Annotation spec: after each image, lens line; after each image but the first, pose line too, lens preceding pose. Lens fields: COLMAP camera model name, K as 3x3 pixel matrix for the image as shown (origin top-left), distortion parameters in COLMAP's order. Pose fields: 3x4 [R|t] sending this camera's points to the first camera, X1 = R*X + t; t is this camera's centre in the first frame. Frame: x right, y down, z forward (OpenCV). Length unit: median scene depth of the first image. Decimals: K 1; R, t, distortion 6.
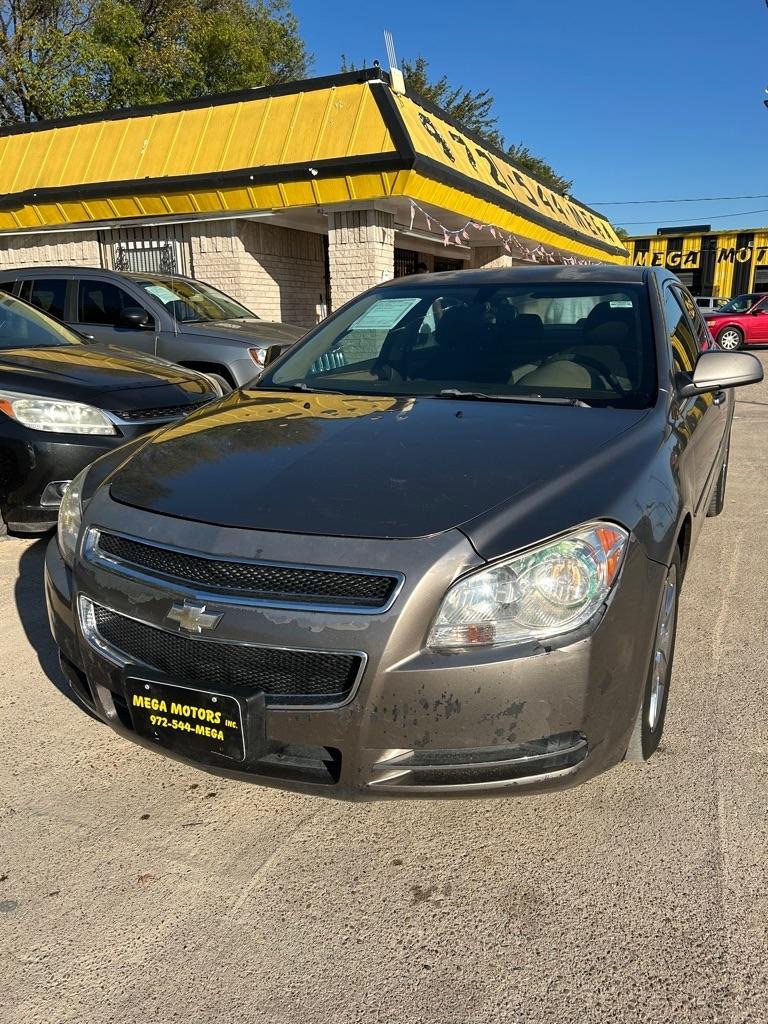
lens RADIAL K [[763.1, 0, 384.0], [0, 763.1, 512.0], [0, 0, 1]] dist [0.035855, -0.036176]
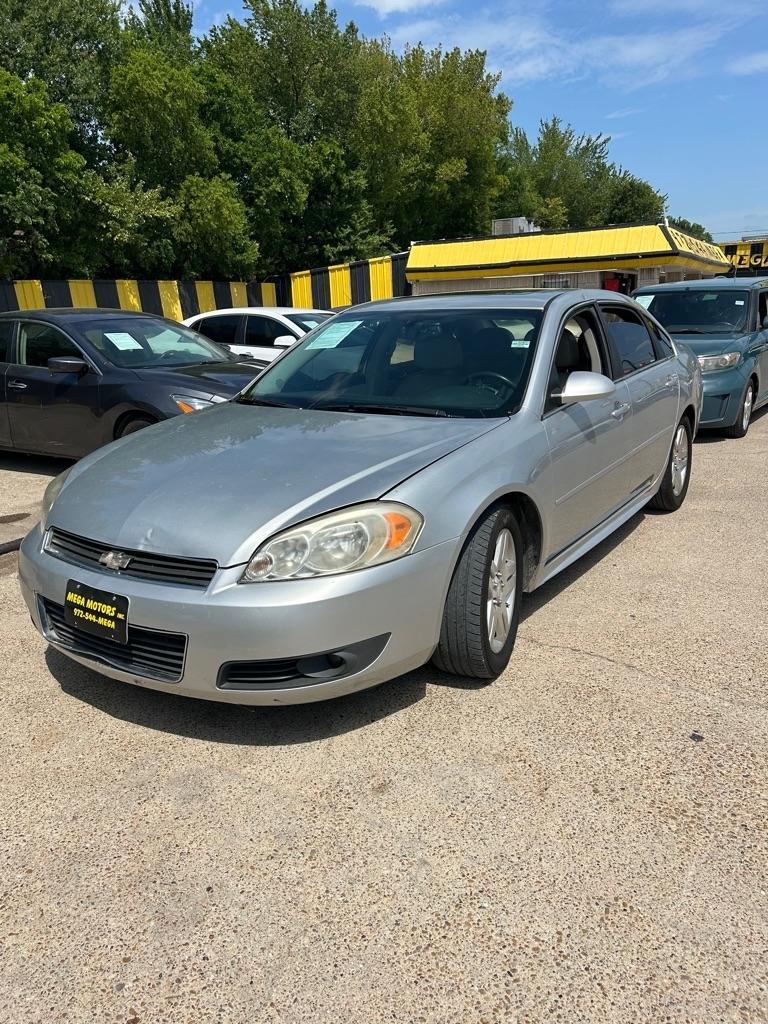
lens RADIAL K [[775.5, 0, 384.0], [0, 775.5, 512.0], [0, 0, 1]] dist [0.016029, -0.007134]
pose [[0.997001, -0.002991, -0.077336, -0.684804], [0.003161, 0.999993, 0.002064, 0.430277], [0.077330, -0.002302, 0.997003, -1.670159]]
